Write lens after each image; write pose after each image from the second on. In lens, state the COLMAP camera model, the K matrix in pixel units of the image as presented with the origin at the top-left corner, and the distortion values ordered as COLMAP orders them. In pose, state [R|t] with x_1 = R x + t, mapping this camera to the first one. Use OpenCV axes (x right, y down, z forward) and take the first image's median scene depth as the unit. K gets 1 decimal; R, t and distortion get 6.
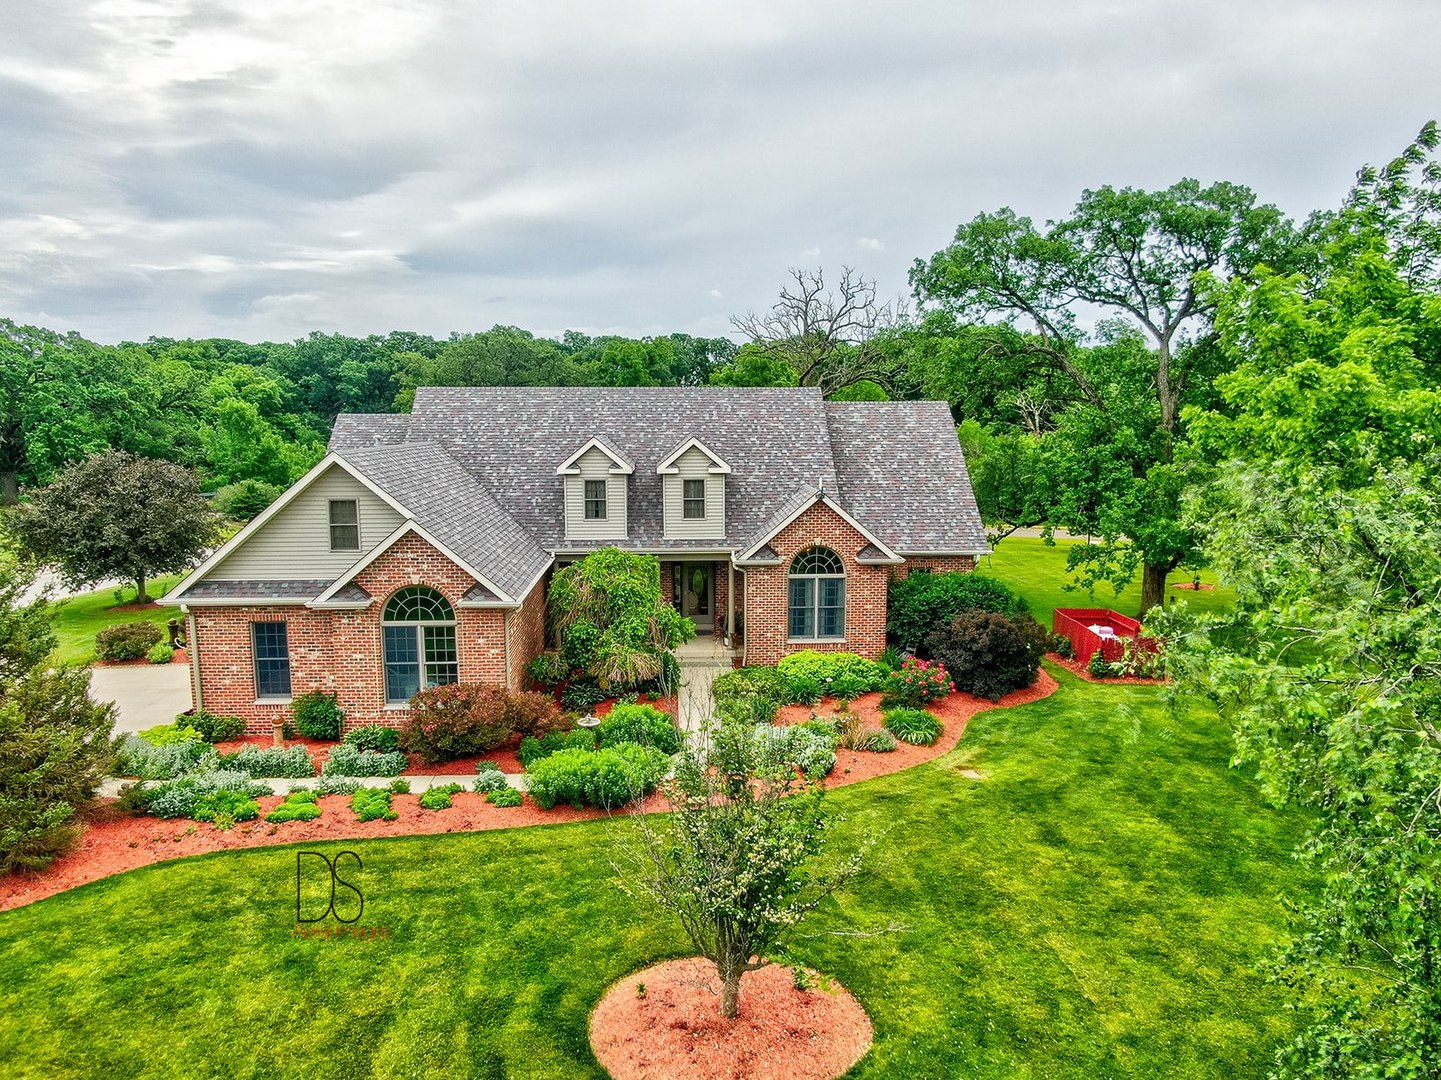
lens RADIAL K [[1060.3, 0, 722.5], [0, 1060.3, 594.8], [0, 0, 1]] dist [-0.025243, 0.035128]
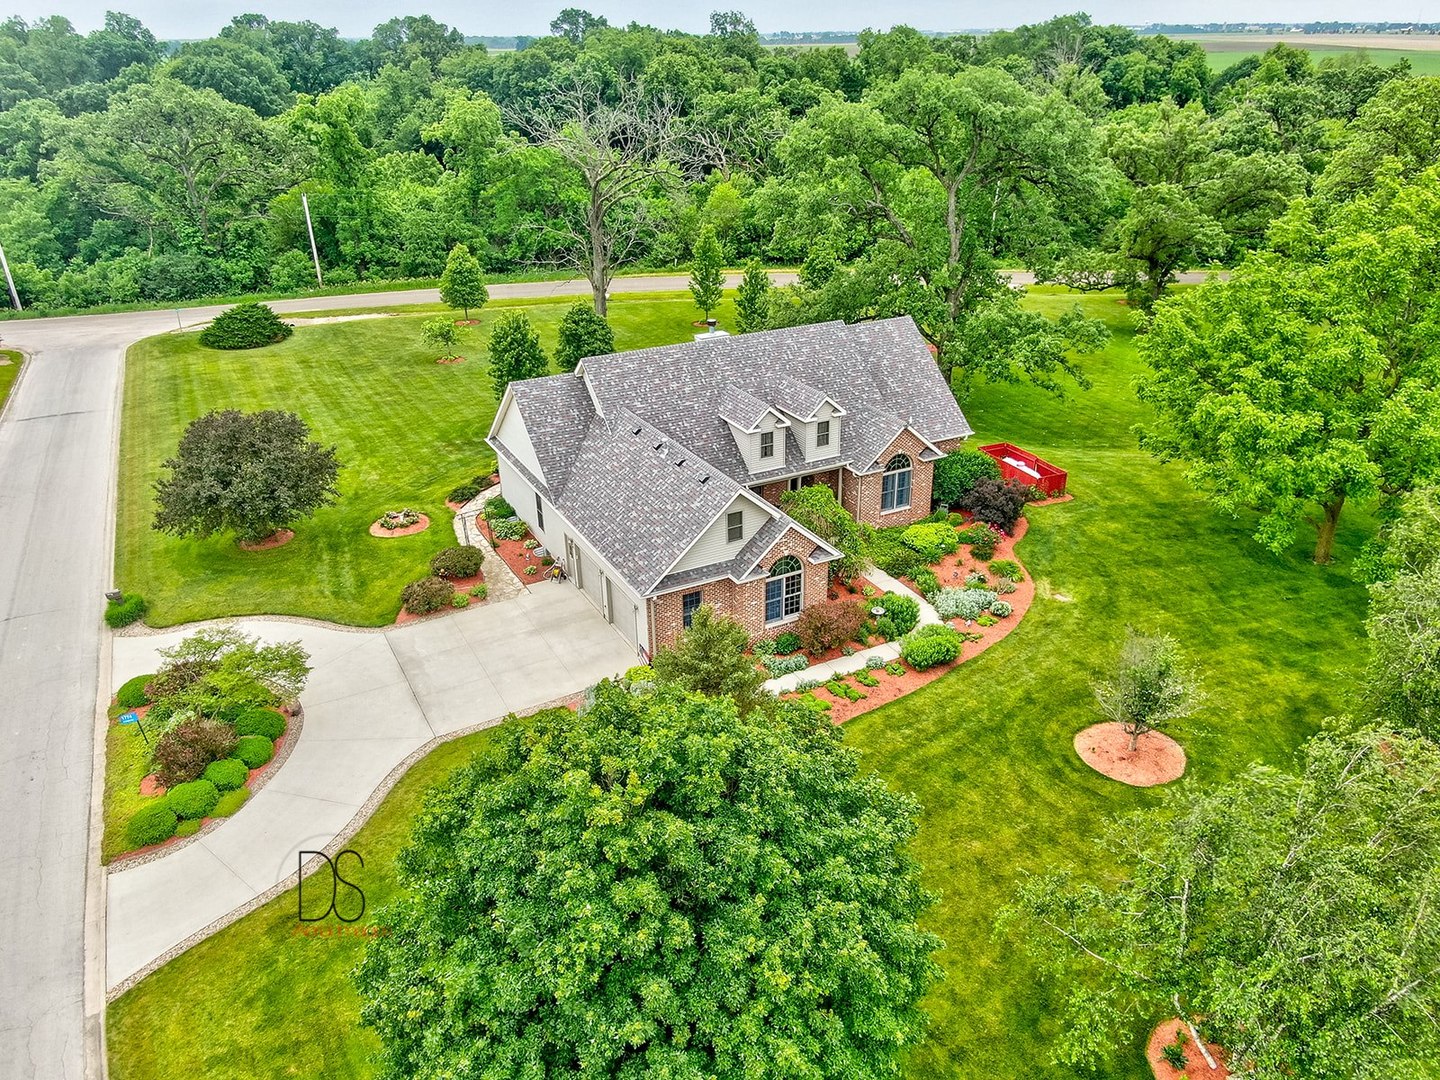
lens RADIAL K [[1059.6, 0, 722.0], [0, 1059.6, 594.8], [0, 0, 1]] dist [-0.025243, 0.035128]
pose [[0.909242, -0.210481, 0.359132, -0.778285], [0.086516, 0.939459, 0.331560, -0.403332], [-0.407177, -0.270398, 0.872406, -0.342019]]
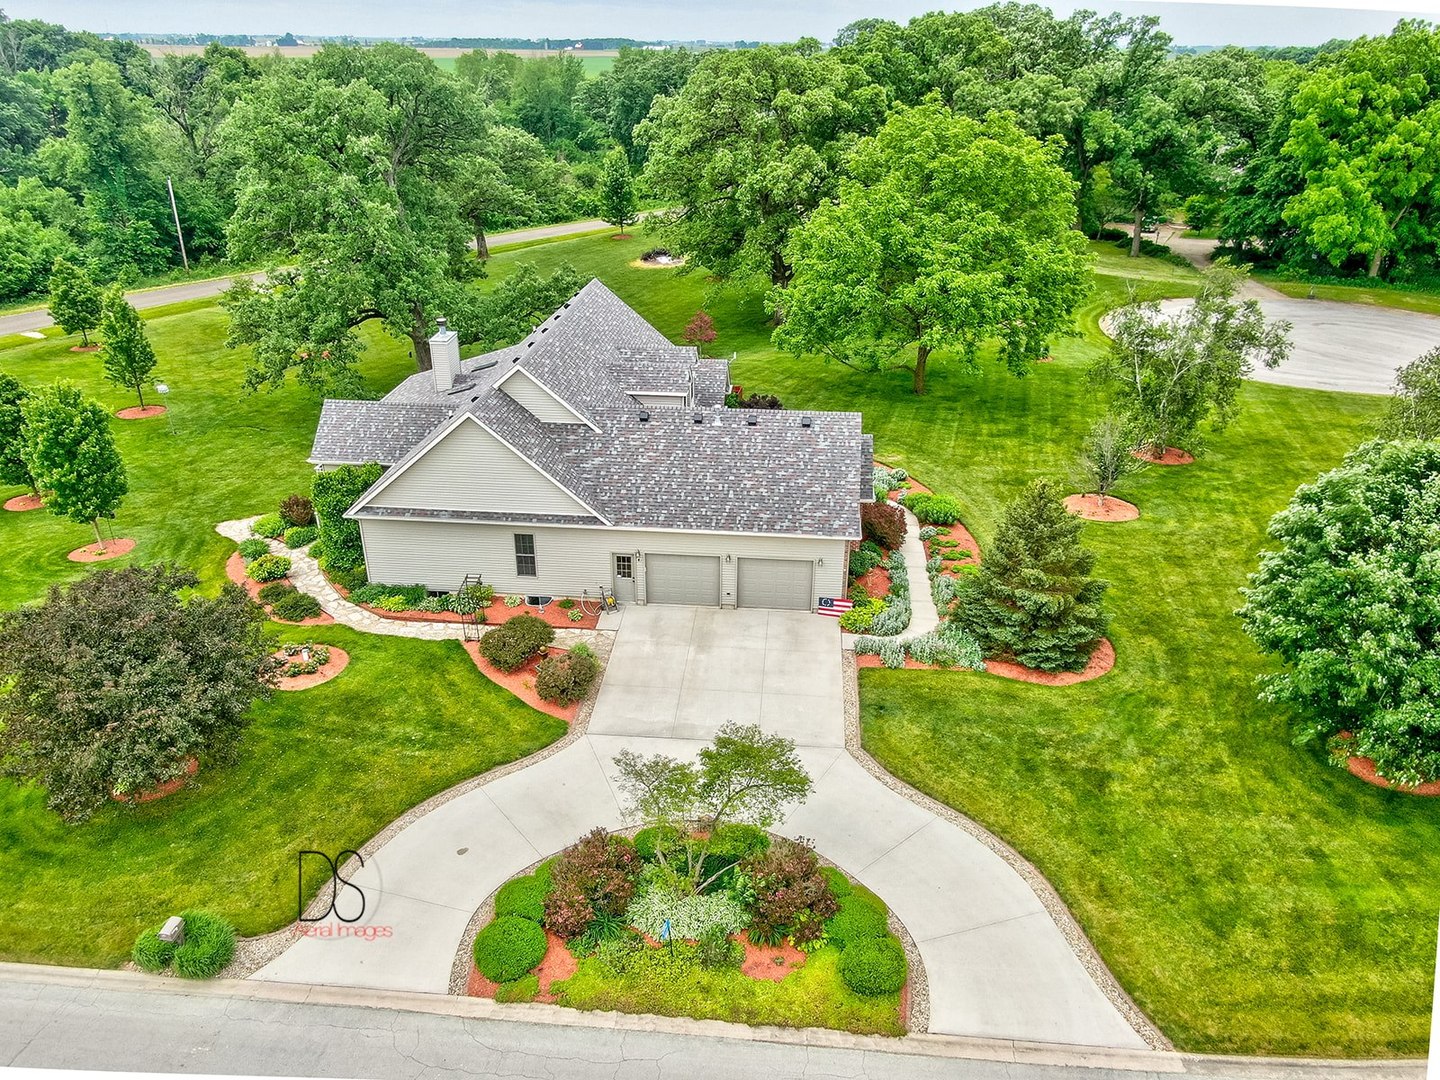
lens RADIAL K [[1059.6, 0, 722.0], [0, 1059.6, 594.8], [0, 0, 1]] dist [-0.025243, 0.035128]
pose [[0.135706, -0.461922, 0.876477, -1.570460], [0.155280, 0.883644, 0.441657, -0.516260], [-0.978505, 0.076164, 0.191644, 0.701961]]
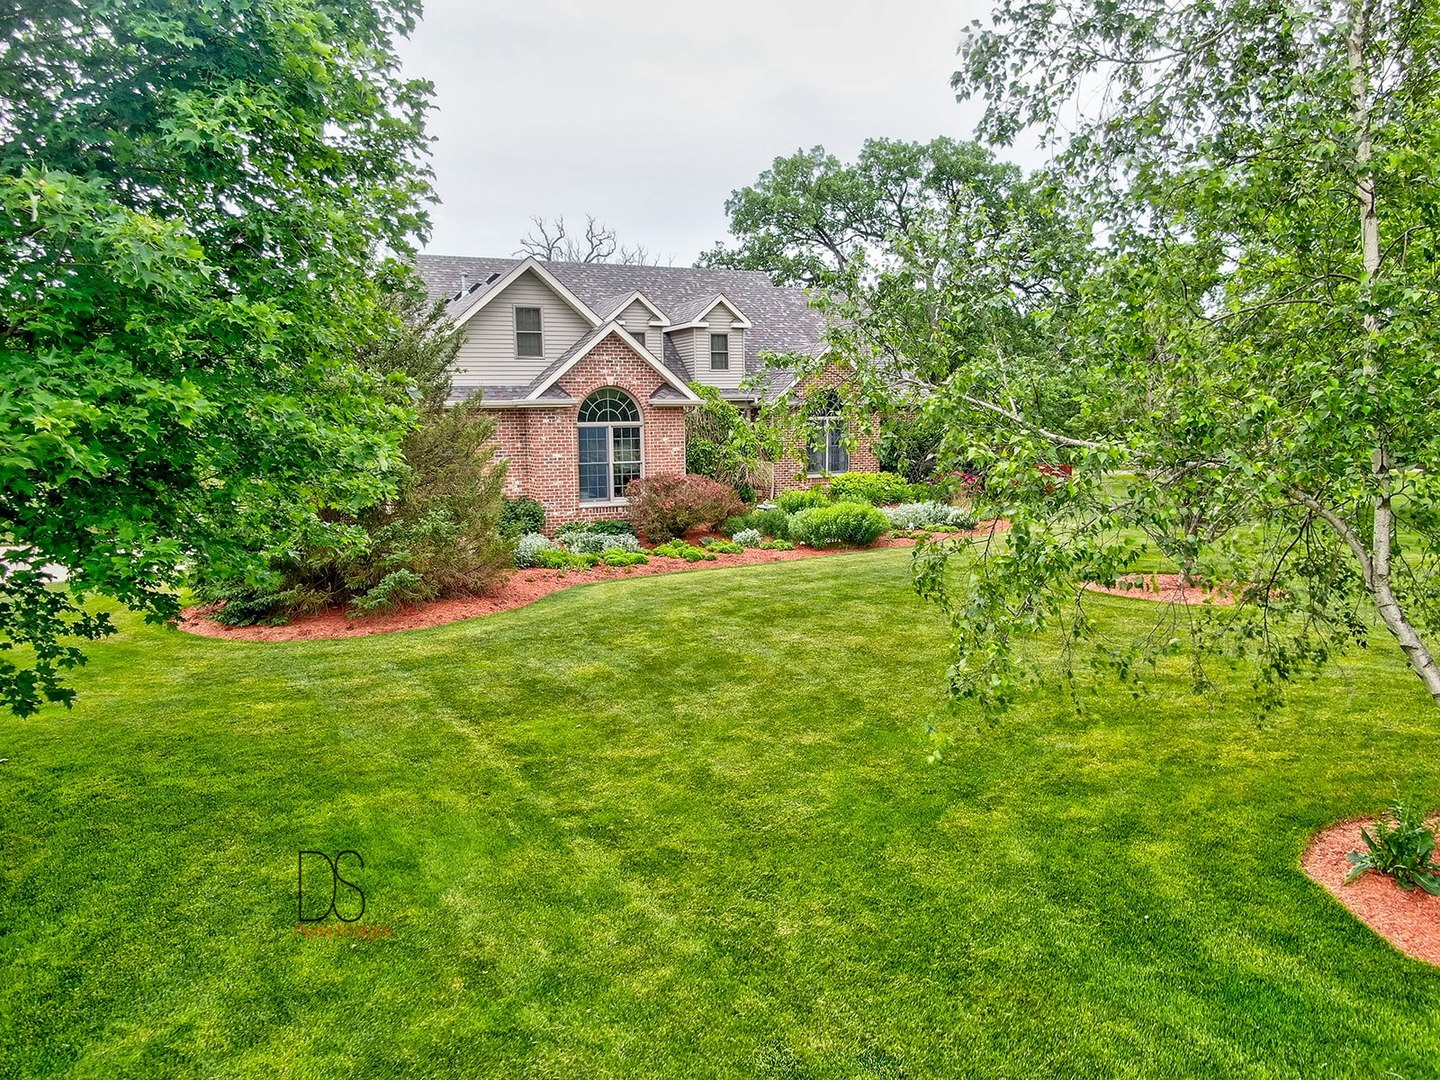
lens RADIAL K [[1059.6, 0, 722.0], [0, 1059.6, 594.8], [0, 0, 1]] dist [-0.025243, 0.035128]
pose [[0.927049, -0.074229, 0.367520, -0.463796], [0.073831, 0.997155, 0.015165, 0.150930], [-0.367600, 0.013075, 0.929892, -0.026694]]
